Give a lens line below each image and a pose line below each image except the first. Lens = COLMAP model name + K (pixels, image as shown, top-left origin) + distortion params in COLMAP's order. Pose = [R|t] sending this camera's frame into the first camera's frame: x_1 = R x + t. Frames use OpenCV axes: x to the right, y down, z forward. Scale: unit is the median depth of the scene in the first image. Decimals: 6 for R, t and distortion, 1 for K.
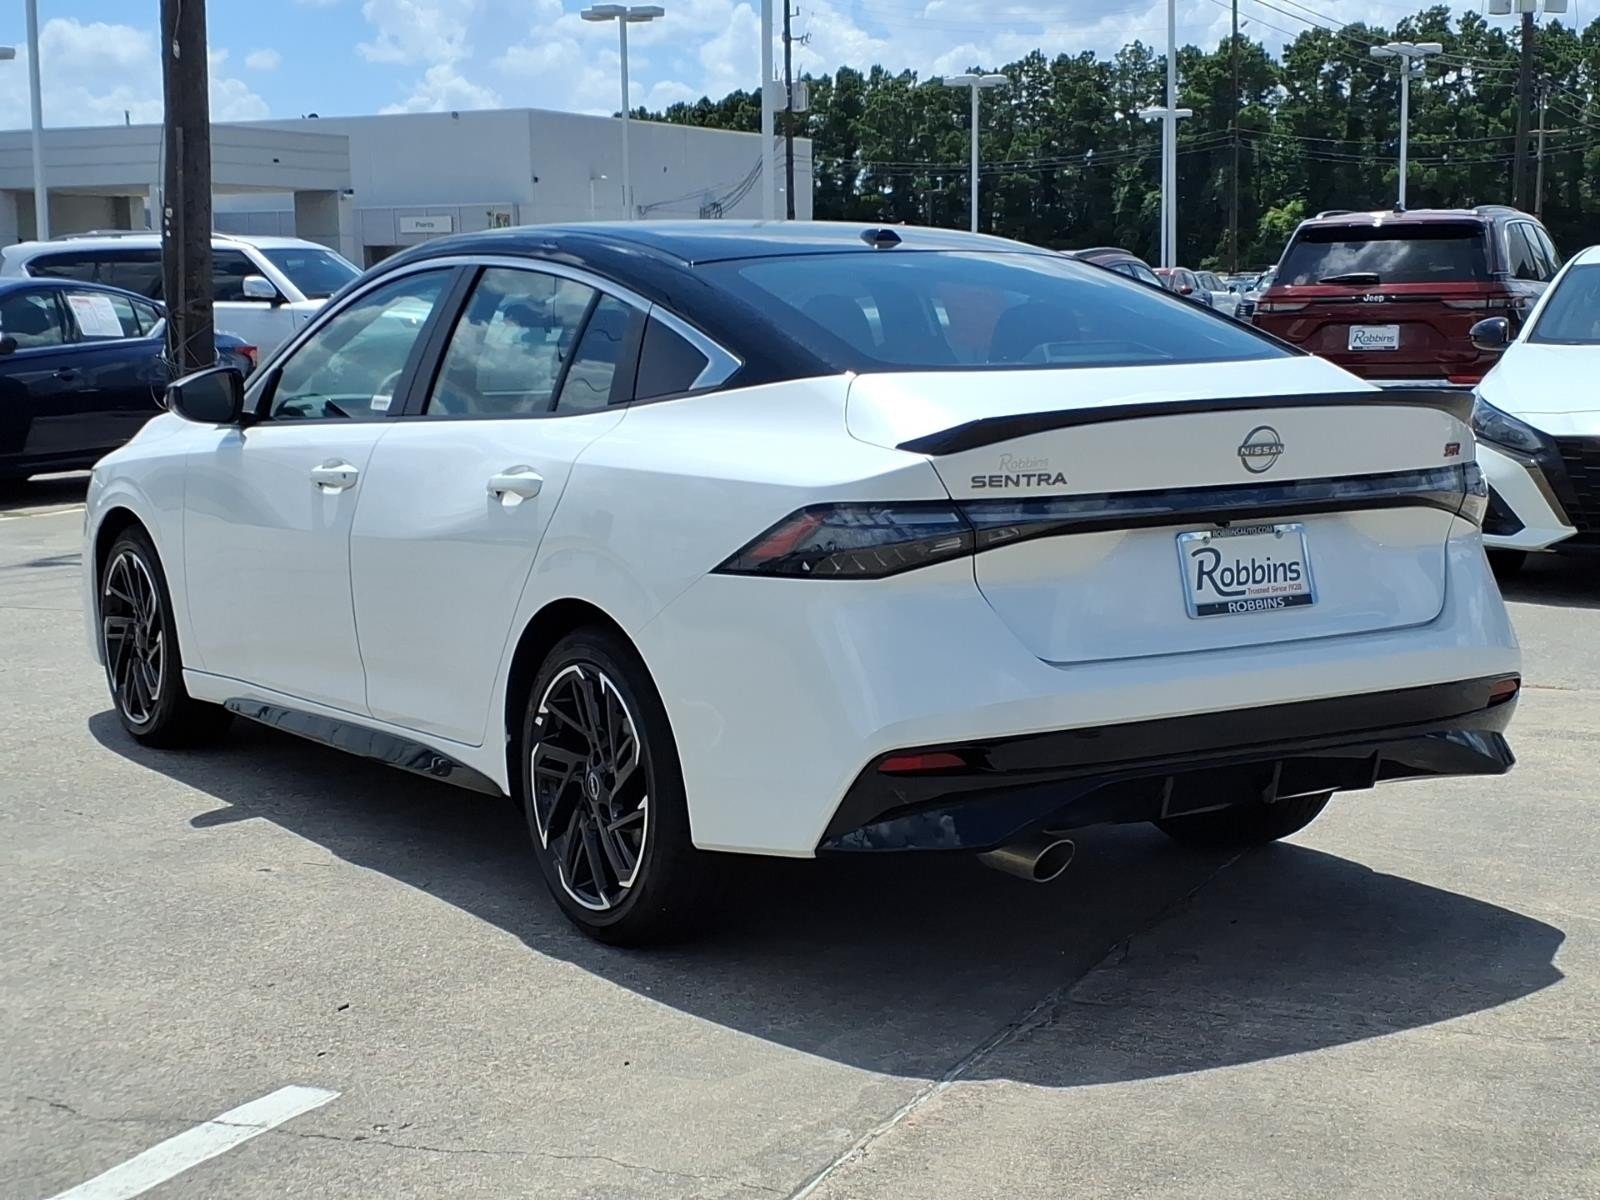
lens RADIAL K [[2583.2, 0, 745.6], [0, 2583.2, 598.3], [0, 0, 1]] dist [0.276760, -1.027886]
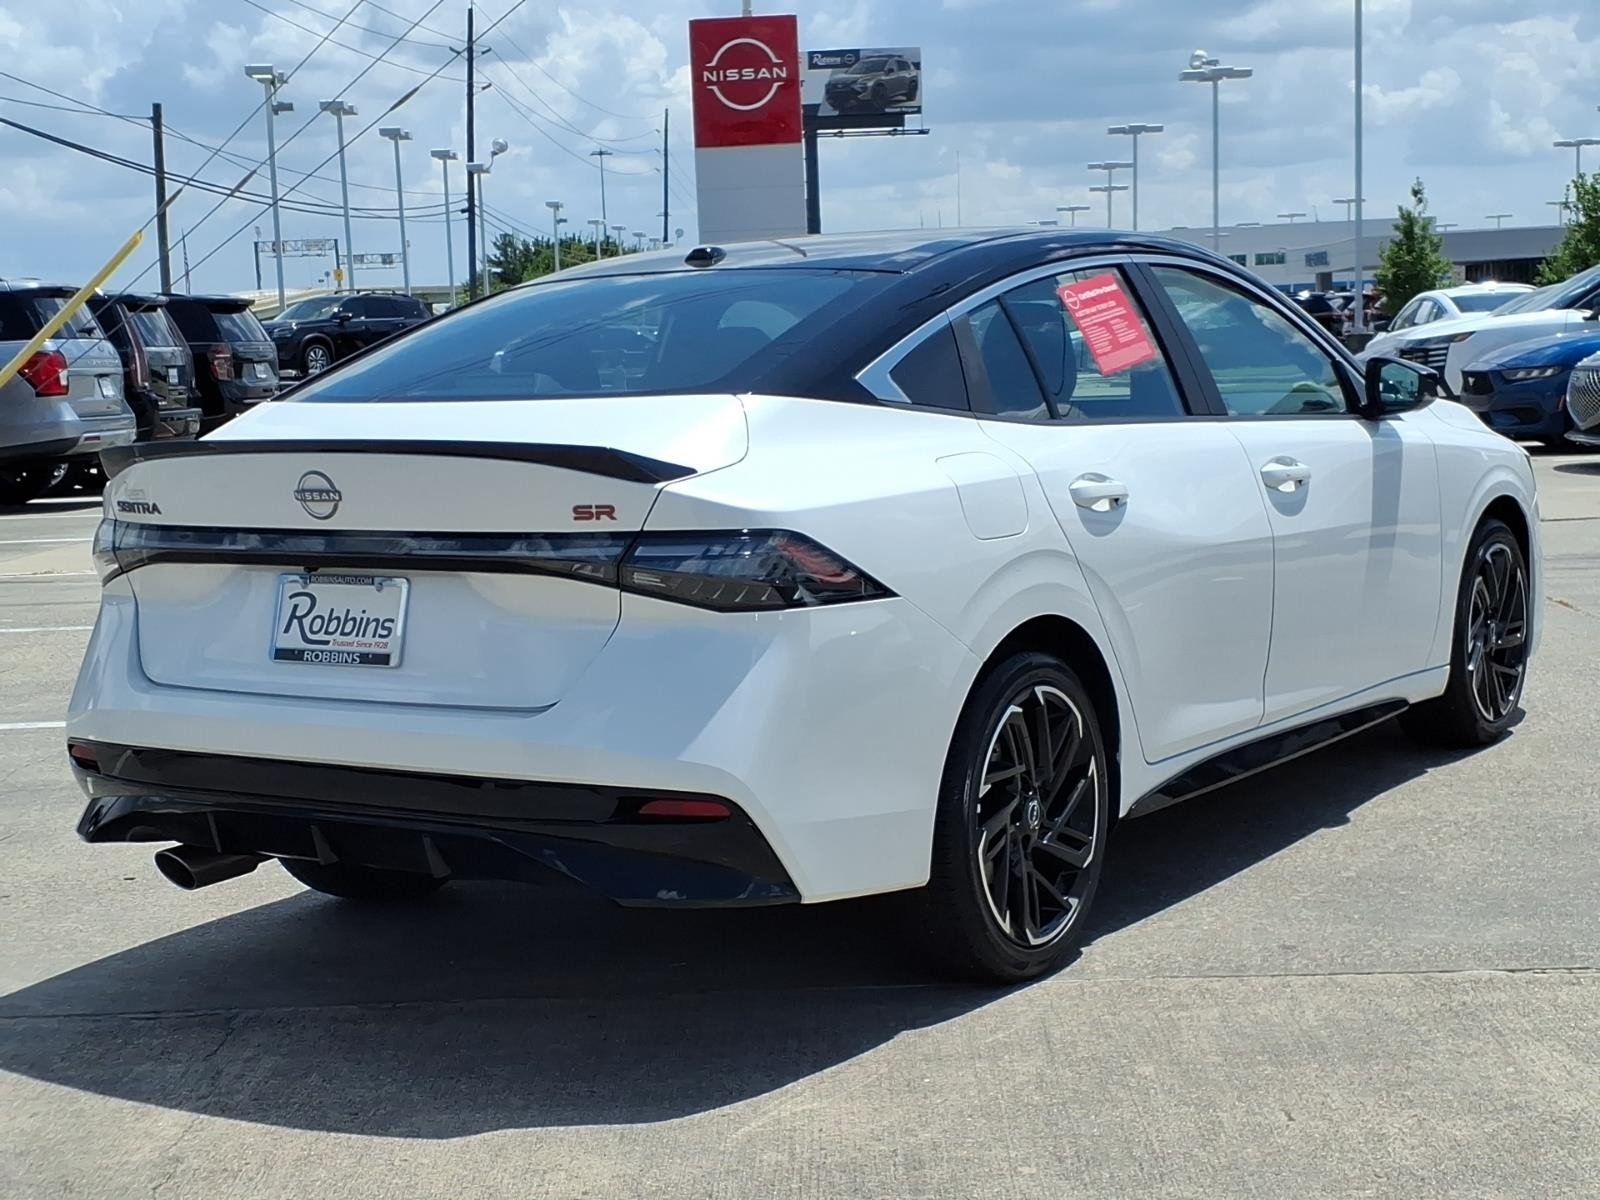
lens RADIAL K [[2456.7, 0, 761.4], [0, 2456.7, 608.9], [0, 0, 1]] dist [0.295150, -1.136140]
pose [[0.409233, 0.104652, -0.906408, 1.081948], [-0.076058, 0.993856, 0.080409, -0.100099], [0.909254, 0.036034, 0.414678, 0.766785]]
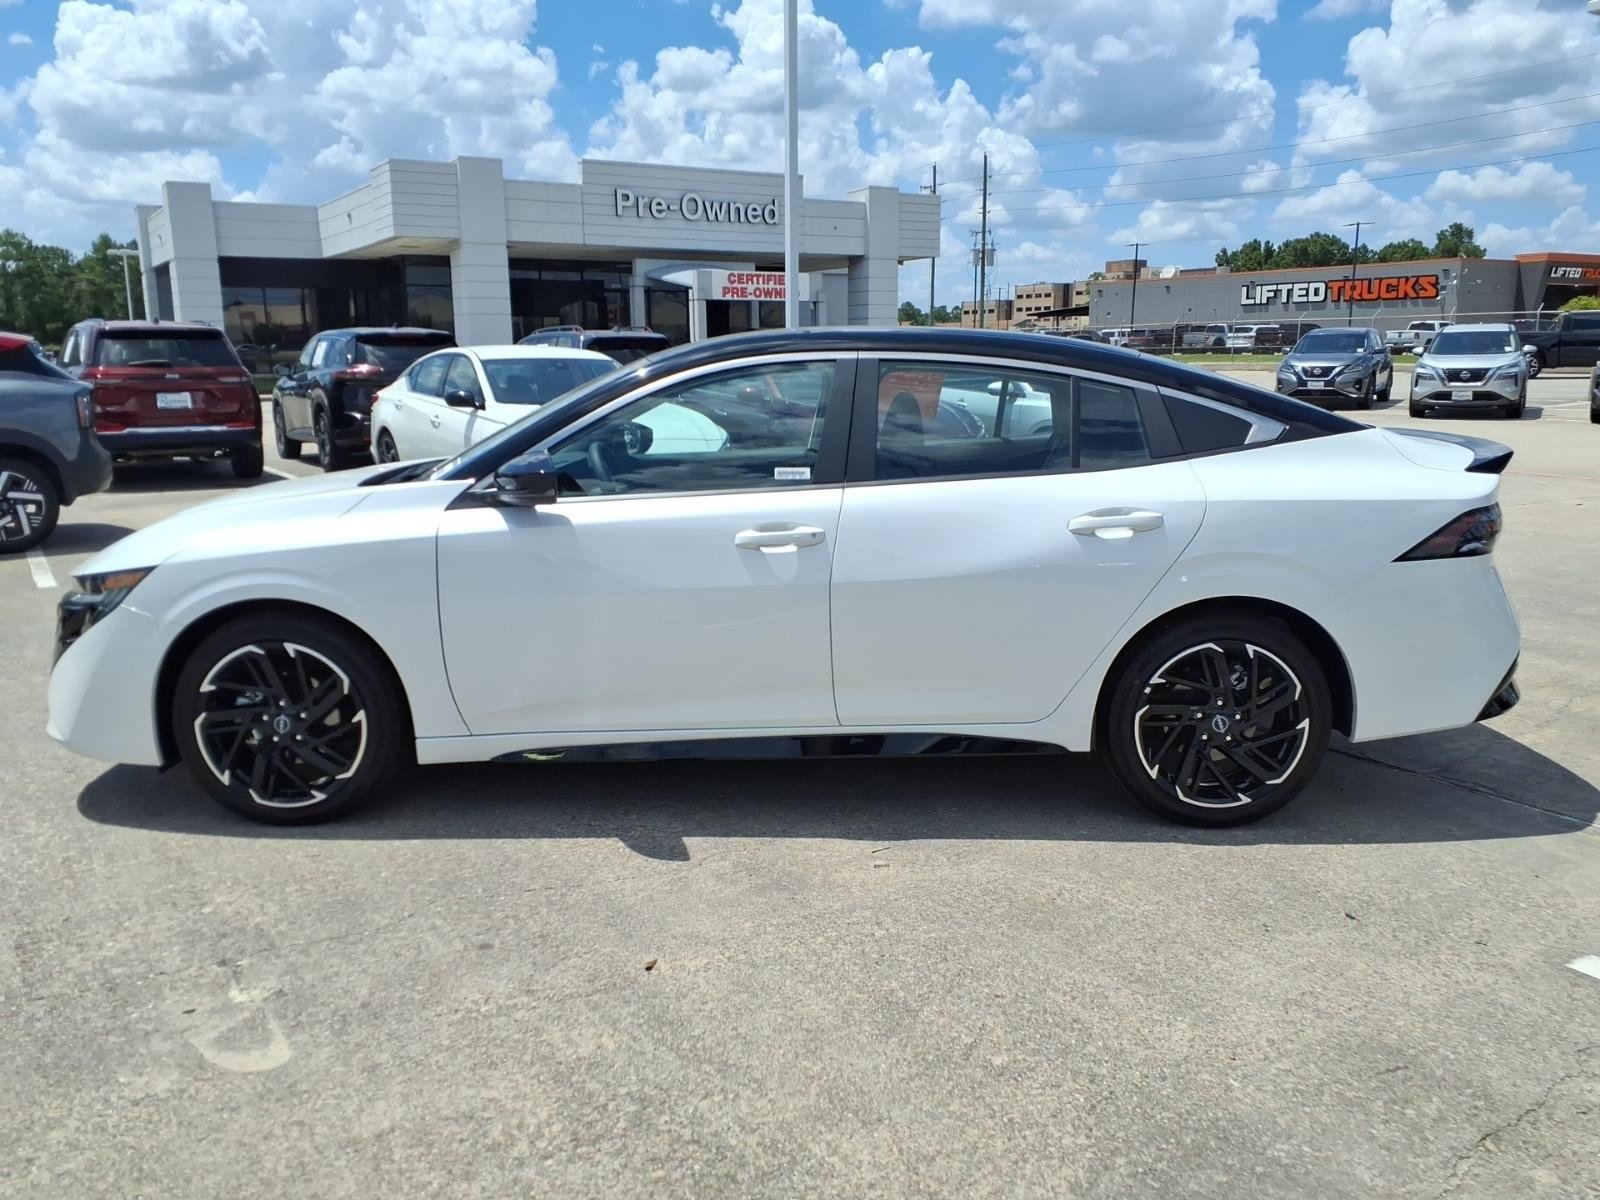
lens RADIAL K [[1292.5, 0, 800.0], [0, 1292.5, 600.0], [0, 0, 1]] dist [0.082661, -0.102903]
pose [[0.525751, -0.147092, 0.837825, -0.845817], [0.098193, 0.988846, 0.111988, -0.108748], [-0.844952, 0.023391, 0.534330, 0.874865]]
